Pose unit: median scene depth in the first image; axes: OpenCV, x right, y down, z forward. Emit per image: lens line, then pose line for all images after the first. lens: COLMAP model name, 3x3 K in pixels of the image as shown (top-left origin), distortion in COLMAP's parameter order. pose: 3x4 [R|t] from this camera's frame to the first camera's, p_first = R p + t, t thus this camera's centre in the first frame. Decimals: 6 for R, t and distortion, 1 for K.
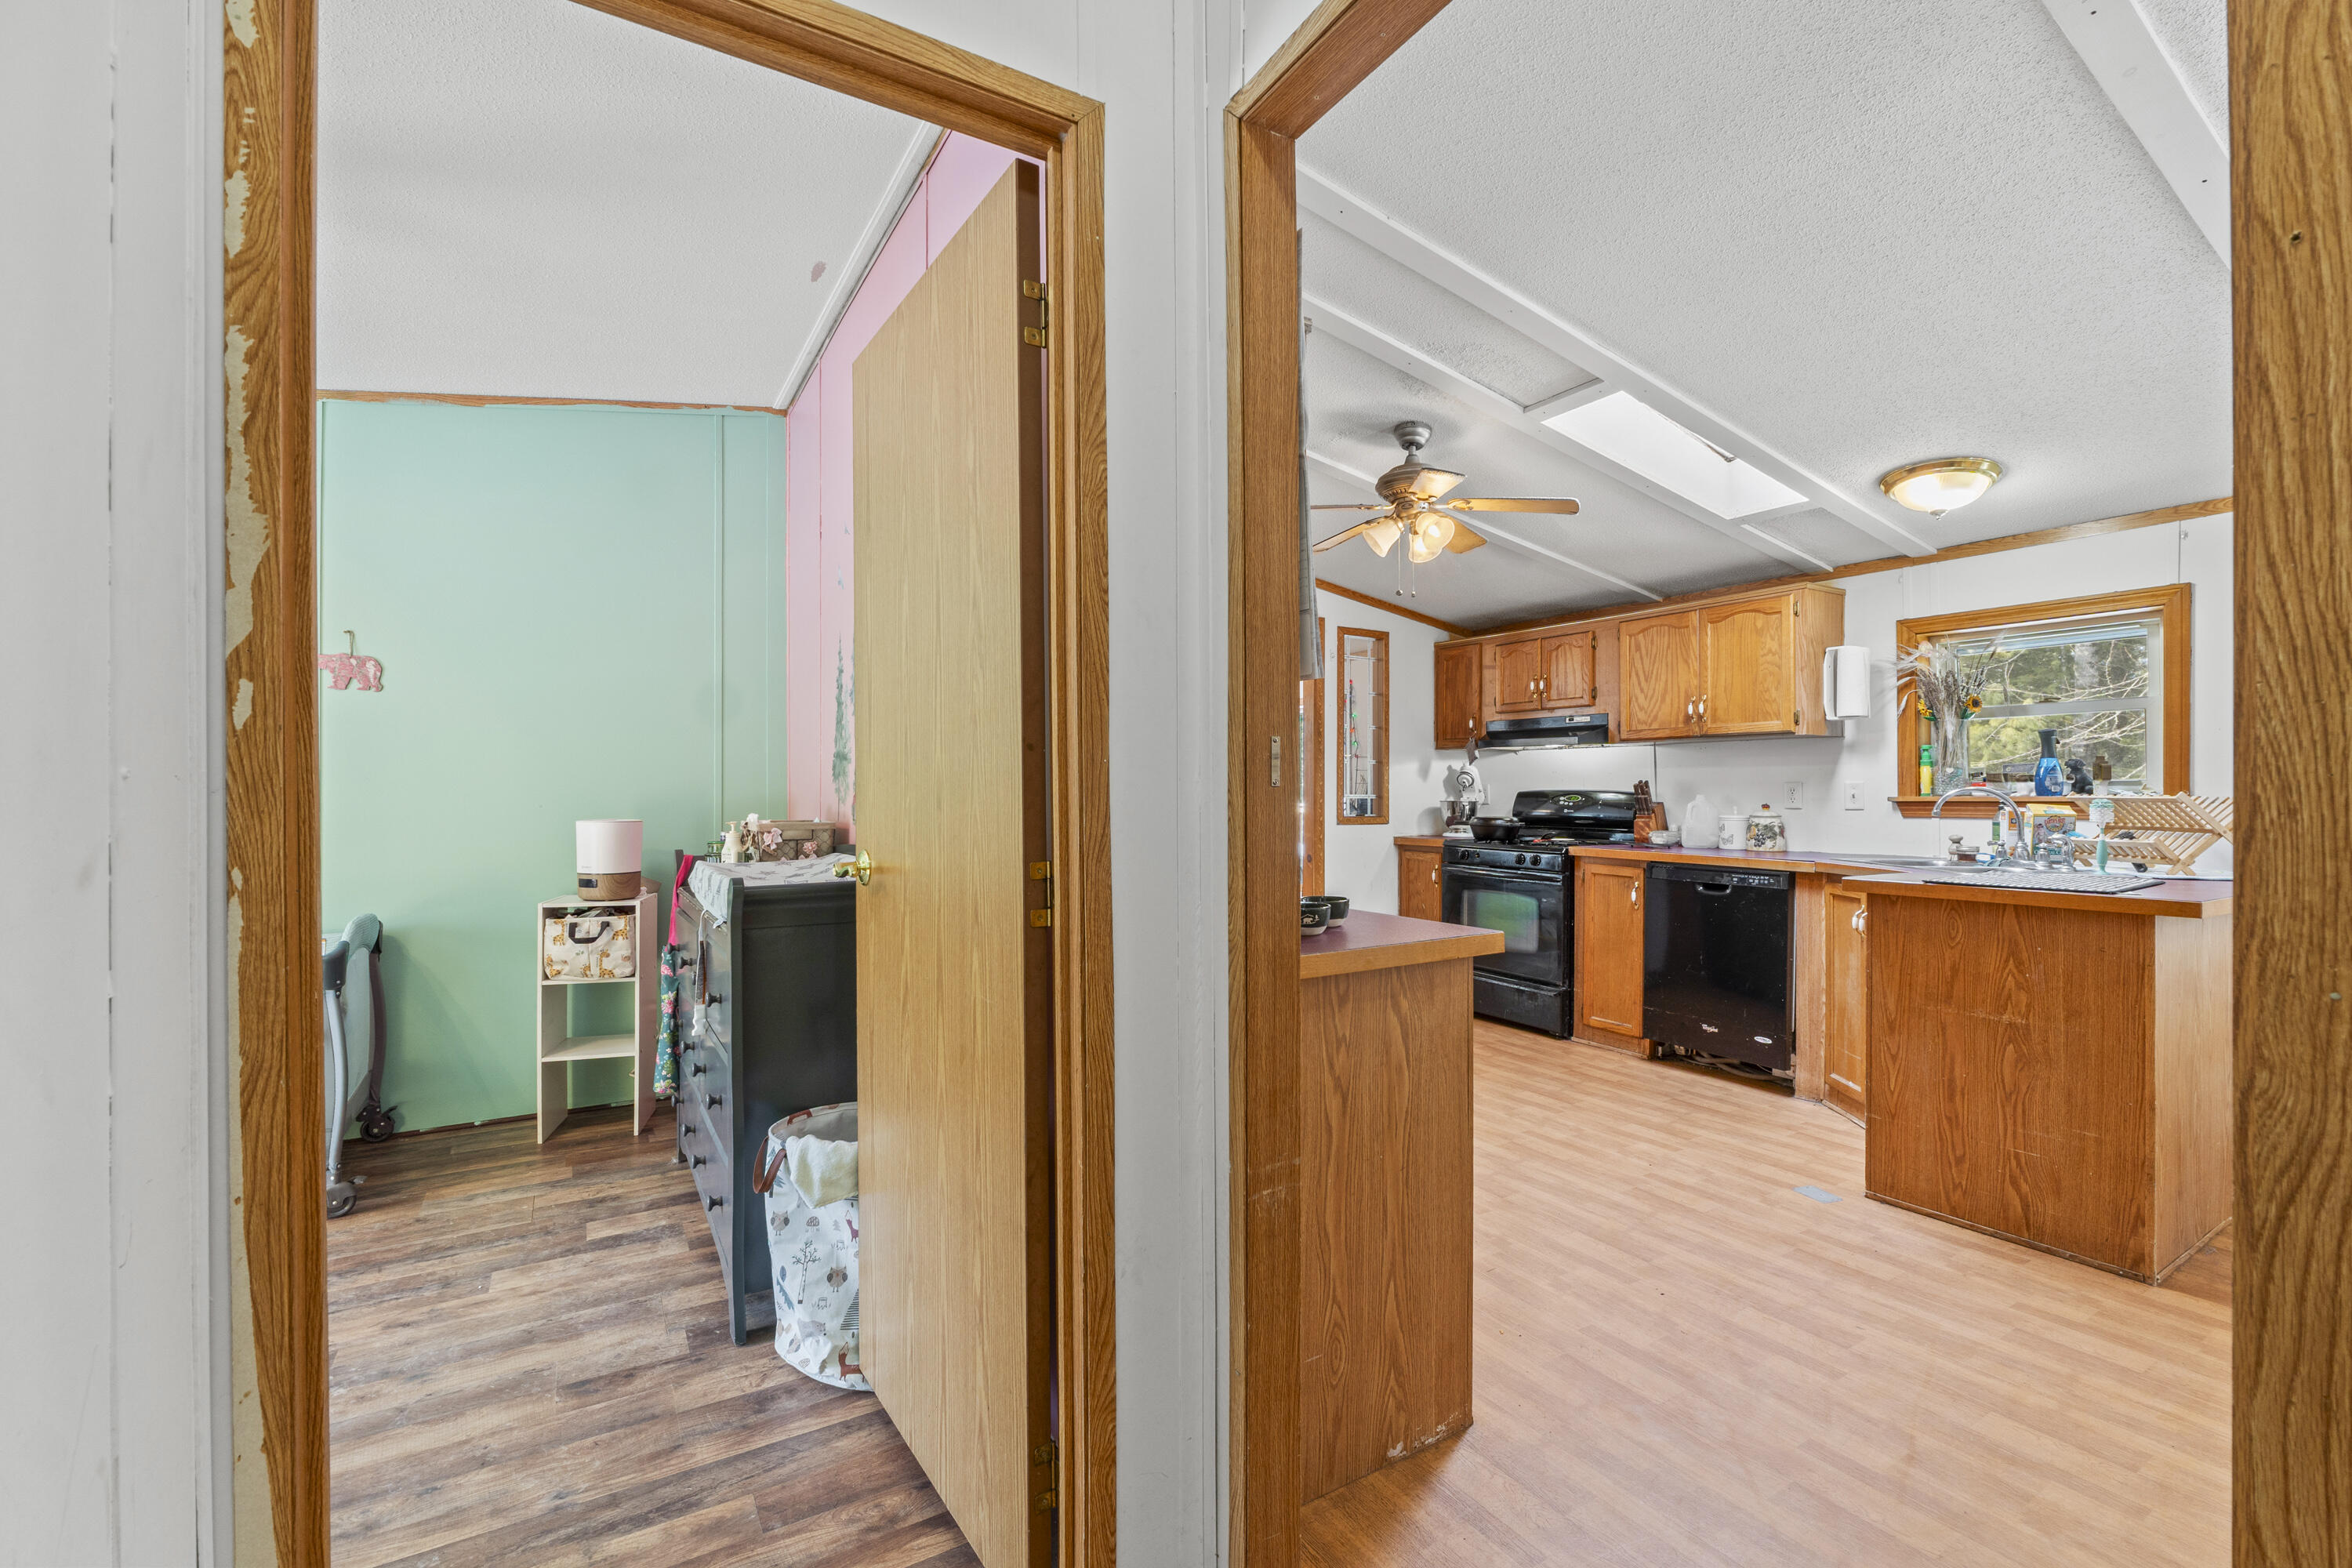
lens RADIAL K [[991.1, 0, 1176.0], [0, 991.1, 784.0], [0, 0, 1]] dist [-0.002703, -0.000763]
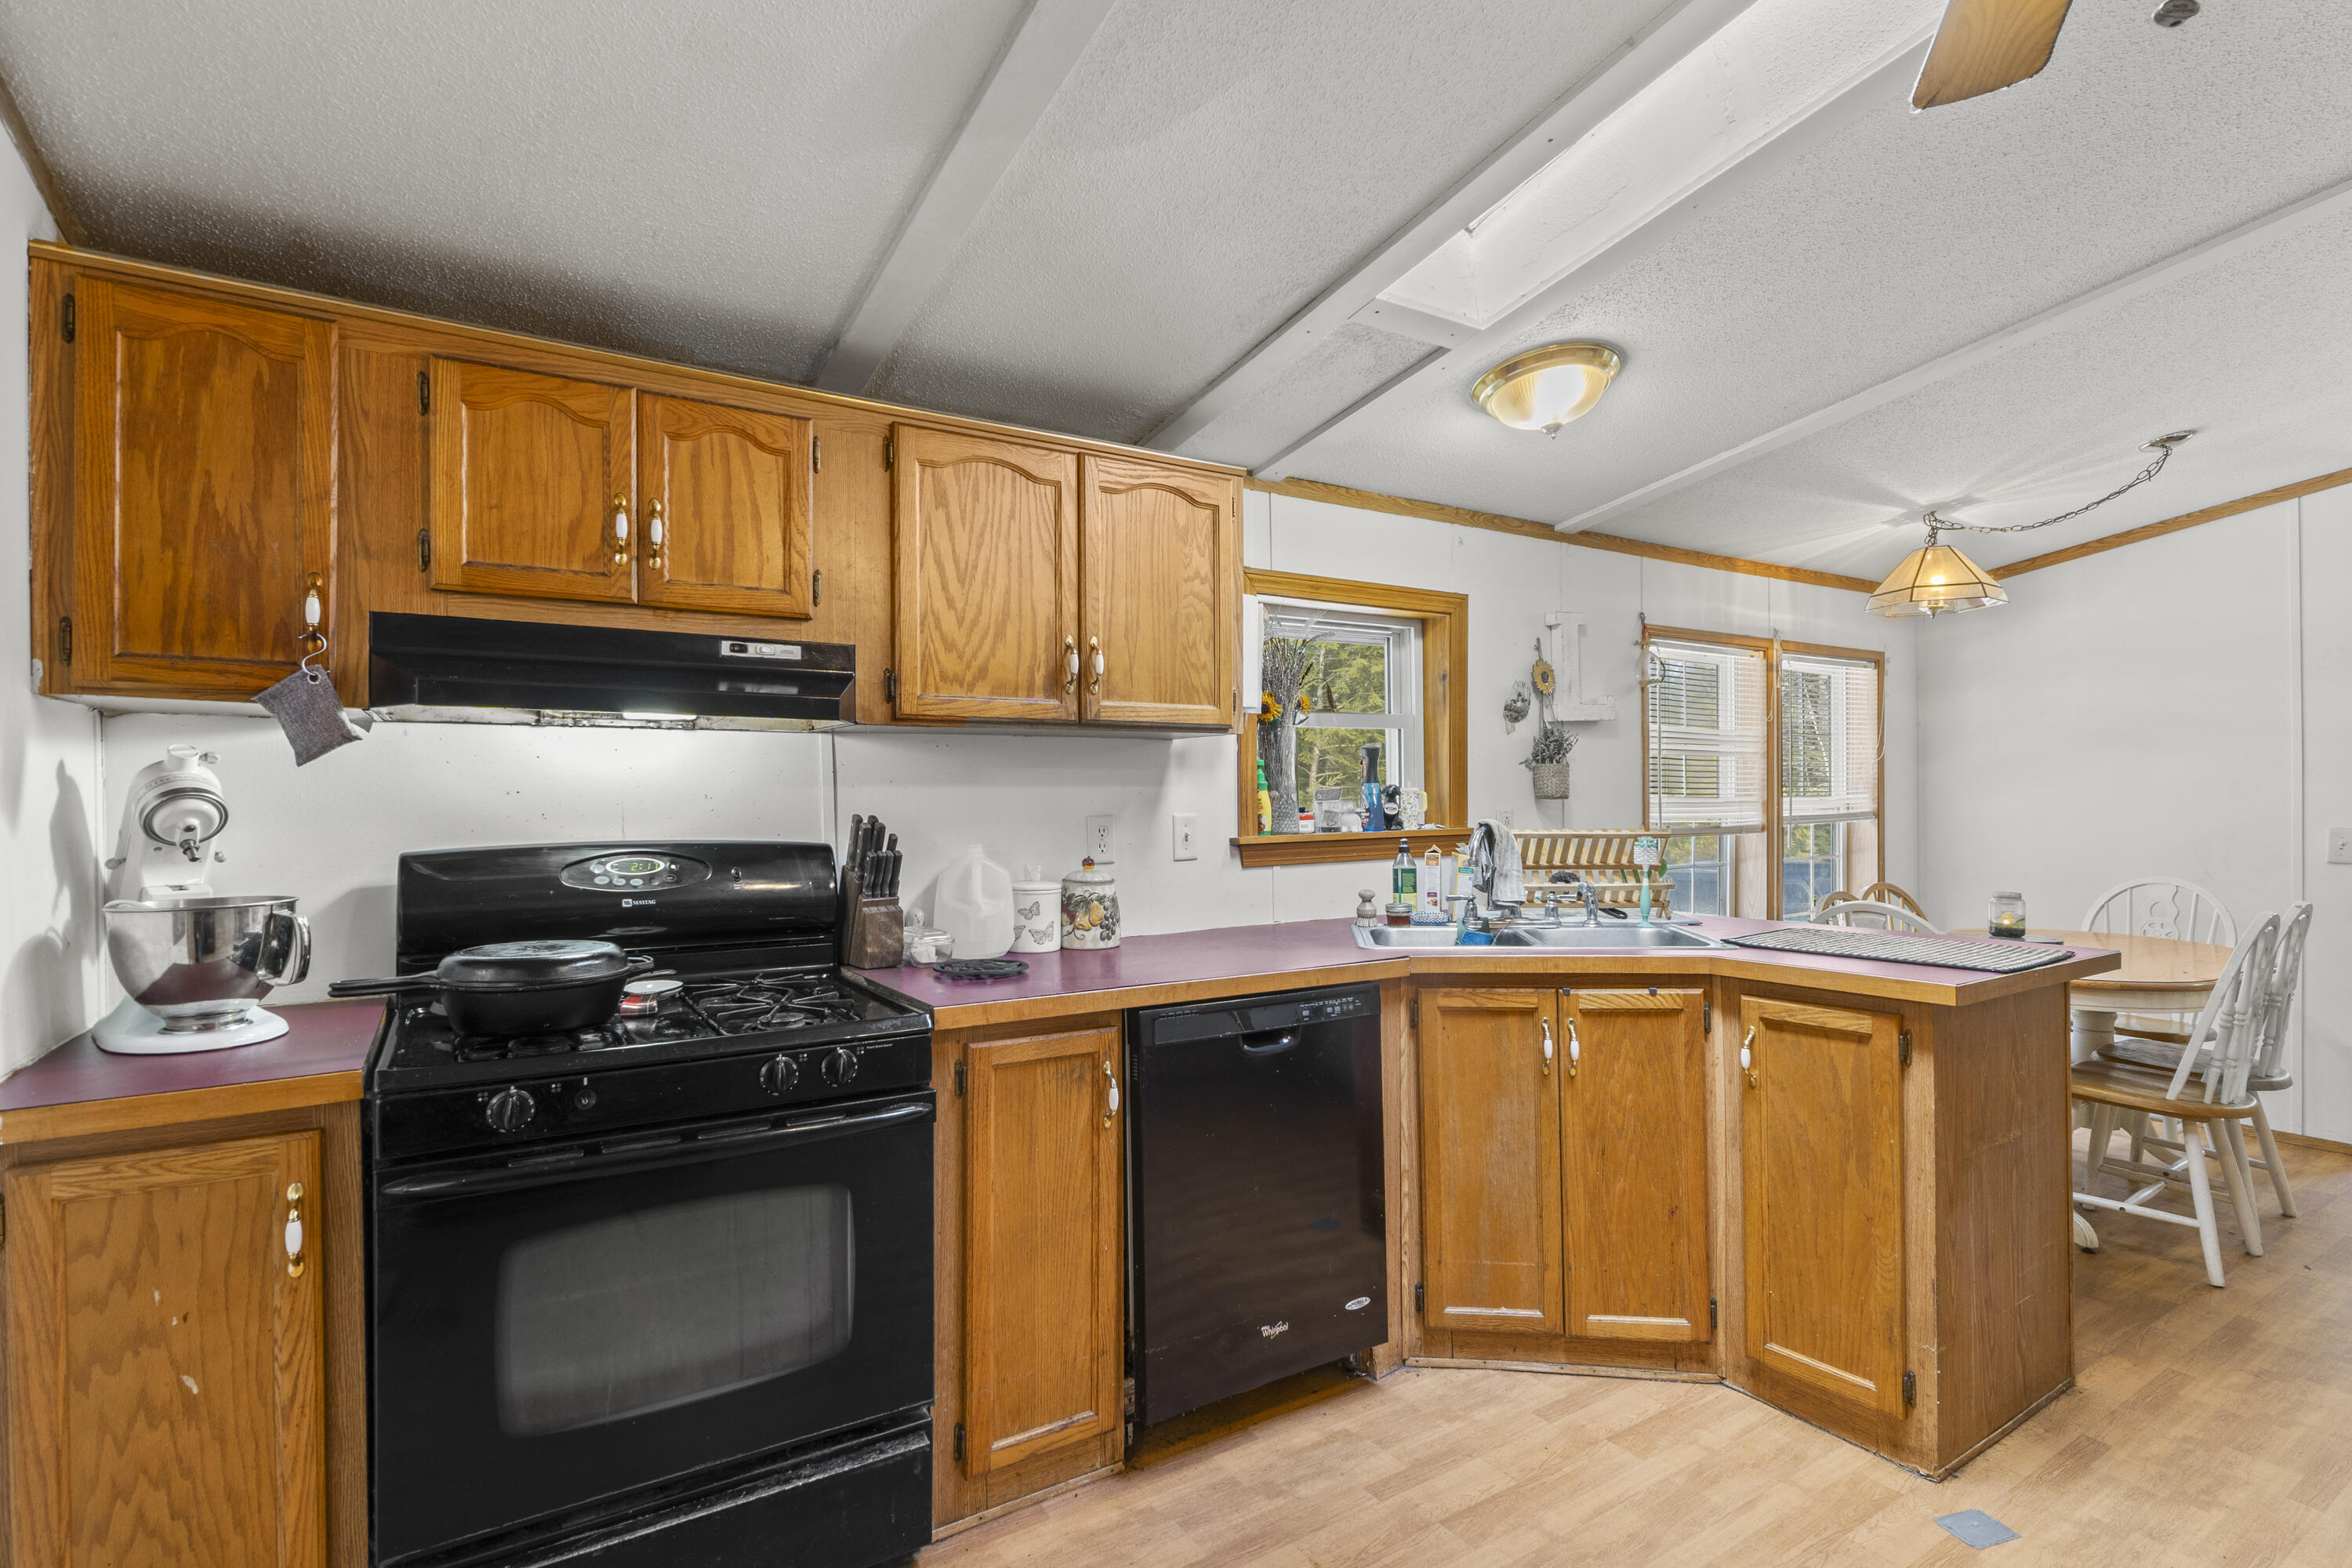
lens RADIAL K [[1132.1, 0, 1176.0], [0, 1132.1, 784.0], [0, 0, 1]] dist [-0.001101, 0.000005]
pose [[-0.015313, 0.005283, 0.999869, -0.014686], [-0.001617, 0.999985, -0.005308, -0.015909], [-0.999881, -0.001698, -0.015304, 0.968554]]
